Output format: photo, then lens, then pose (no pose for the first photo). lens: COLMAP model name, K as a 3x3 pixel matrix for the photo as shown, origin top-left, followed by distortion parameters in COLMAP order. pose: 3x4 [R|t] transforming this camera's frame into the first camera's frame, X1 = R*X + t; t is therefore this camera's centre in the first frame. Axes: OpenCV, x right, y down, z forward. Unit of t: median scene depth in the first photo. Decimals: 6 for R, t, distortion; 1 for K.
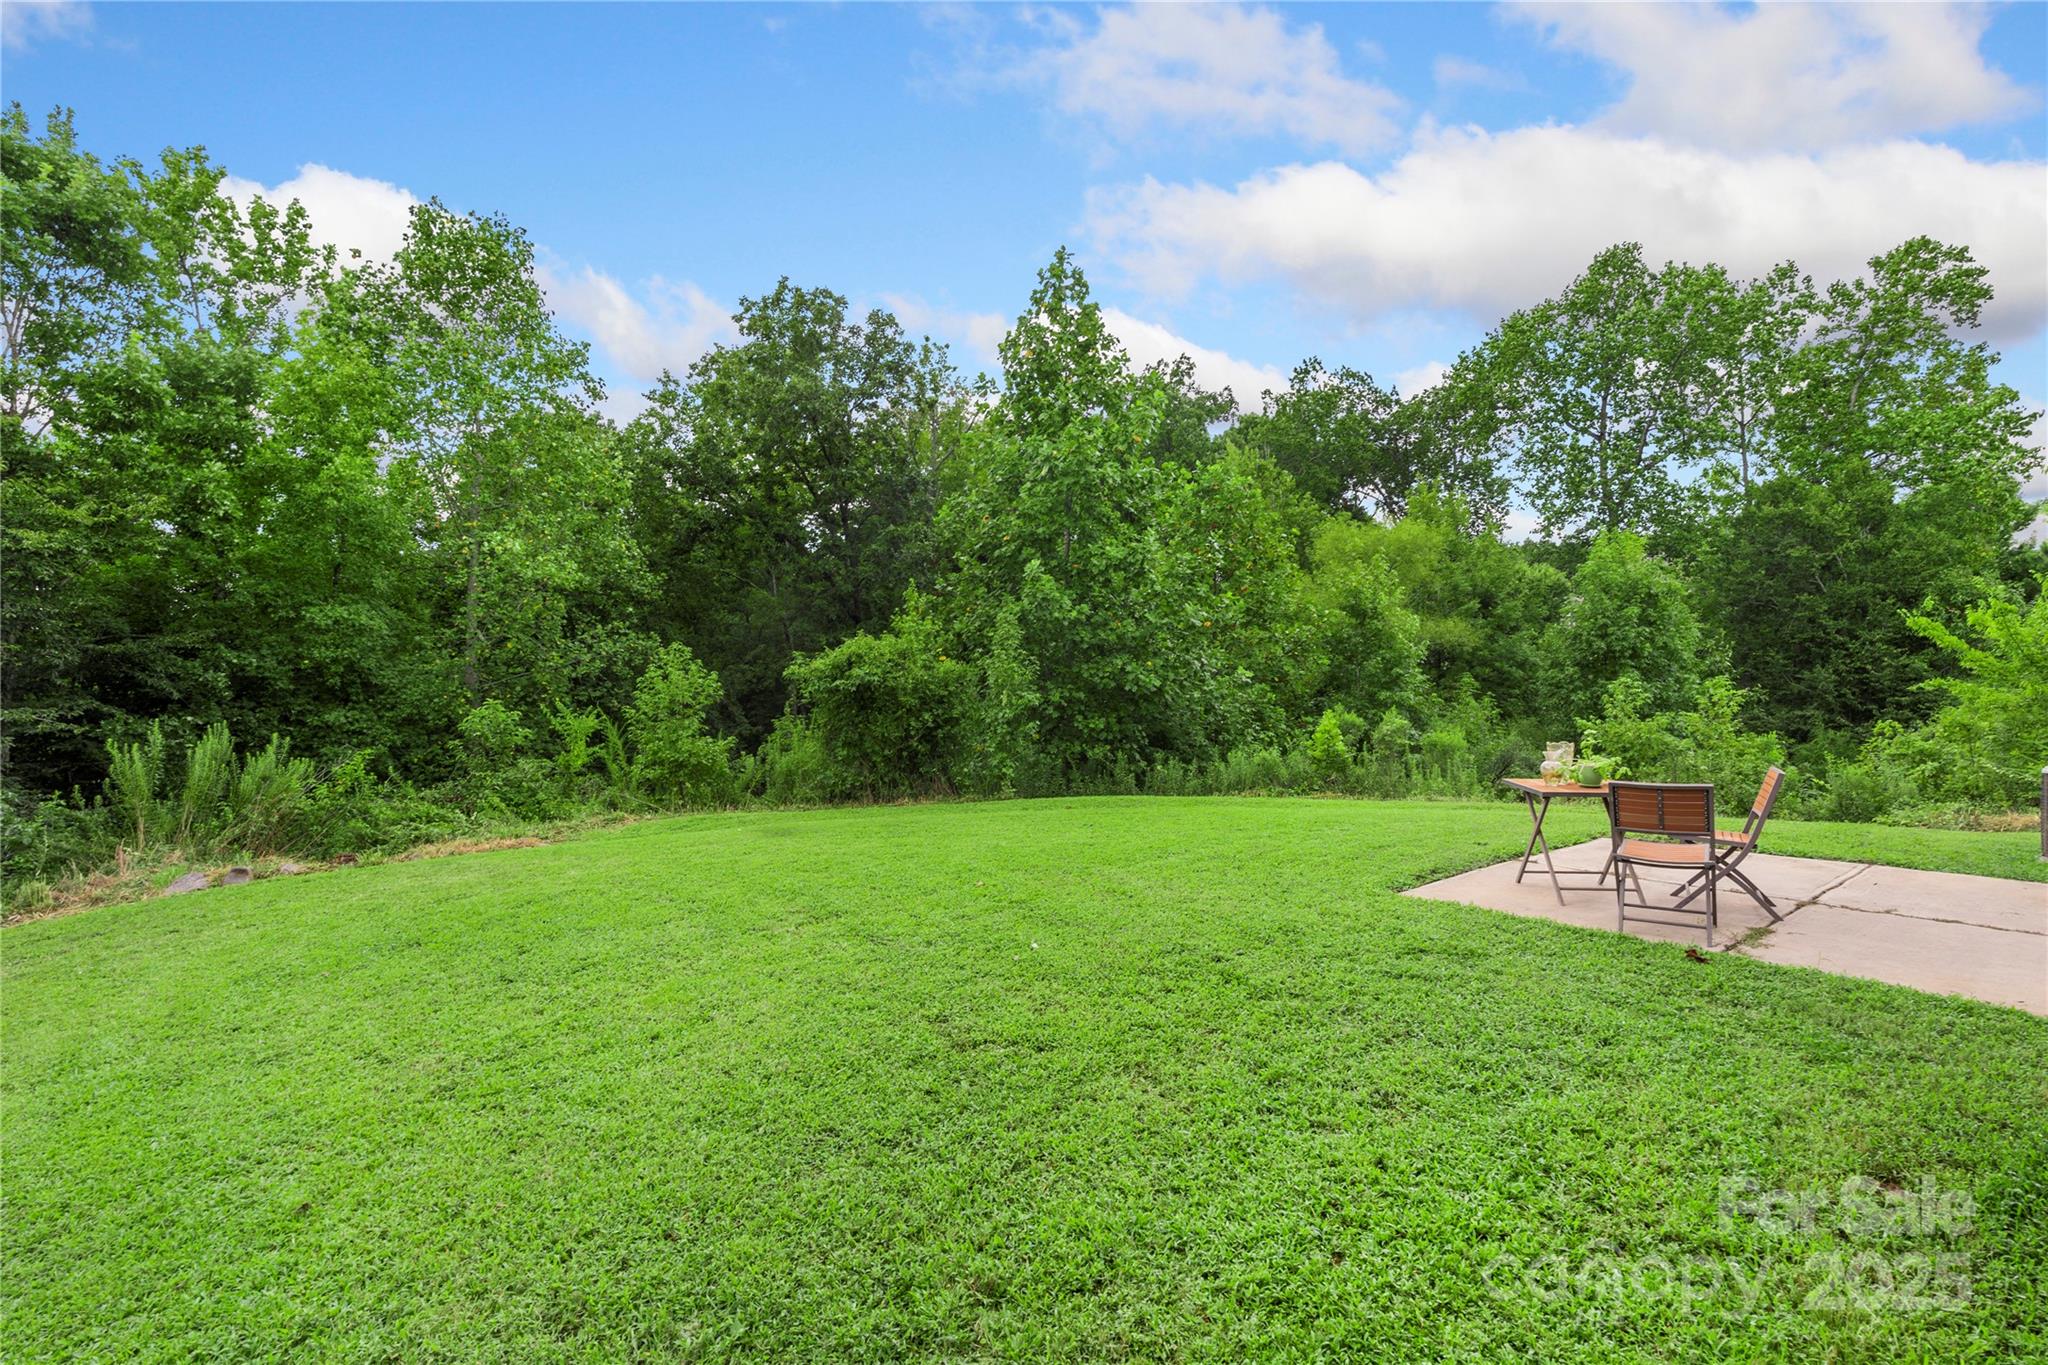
lens RADIAL K [[915.7, 0, 1024.0], [0, 915.7, 682.5], [0, 0, 1]] dist [0.002295, 0.000652]
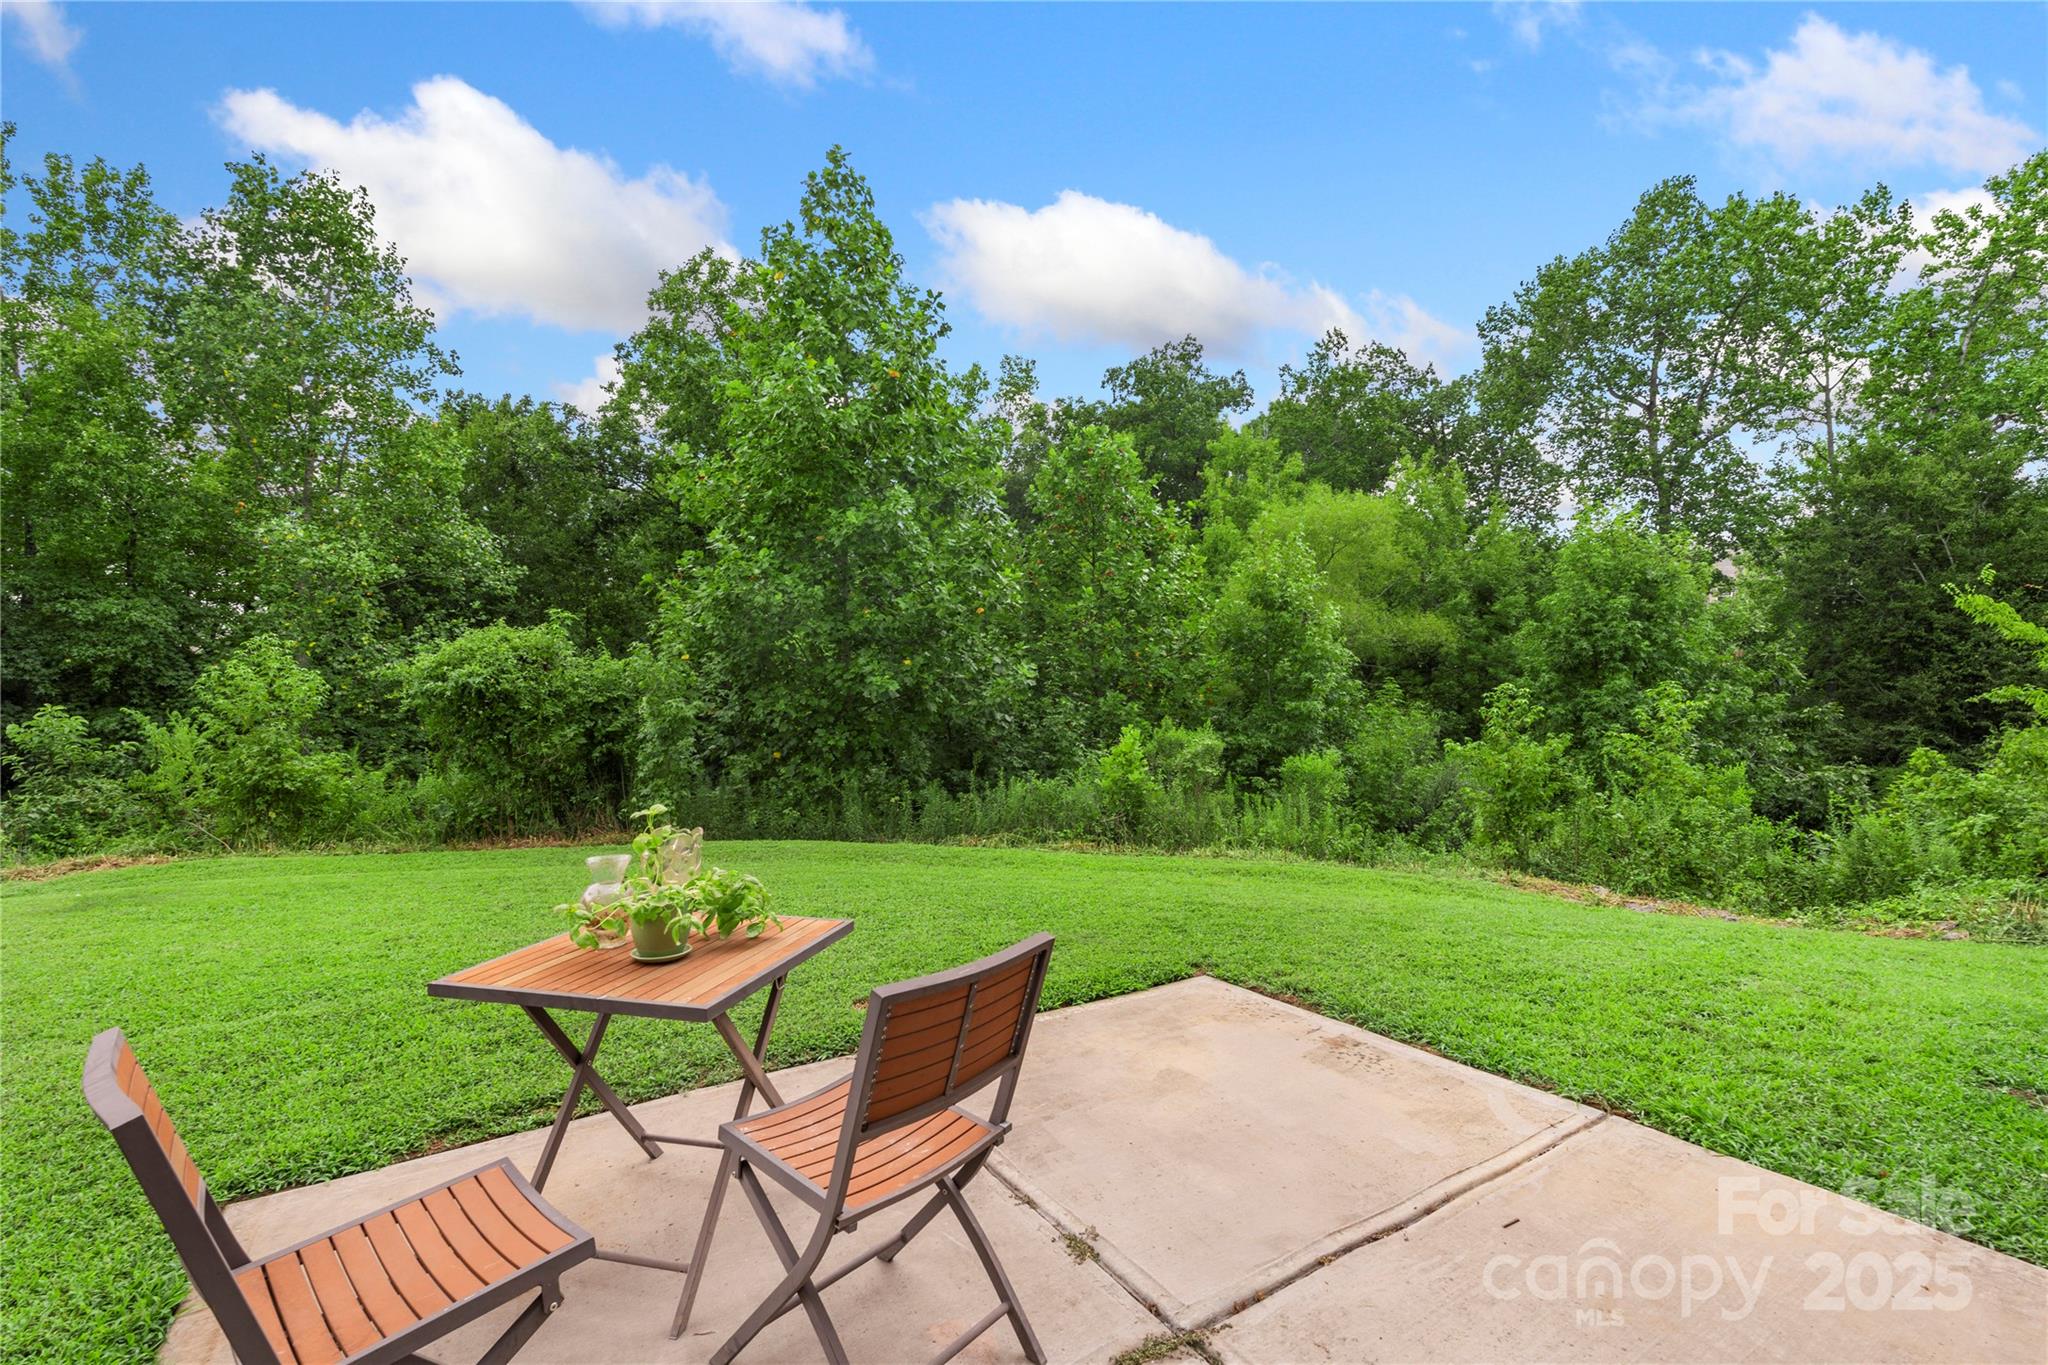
lens RADIAL K [[913.7, 0, 1023.1], [0, 913.7, 675.7], [0, 0, 1]] dist [0.036731, -0.015535]
pose [[0.996684, 0.003226, -0.081309, 0.126949], [-0.004403, 0.999888, -0.014305, 0.000375], [0.081253, 0.014616, 0.996586, 0.098756]]
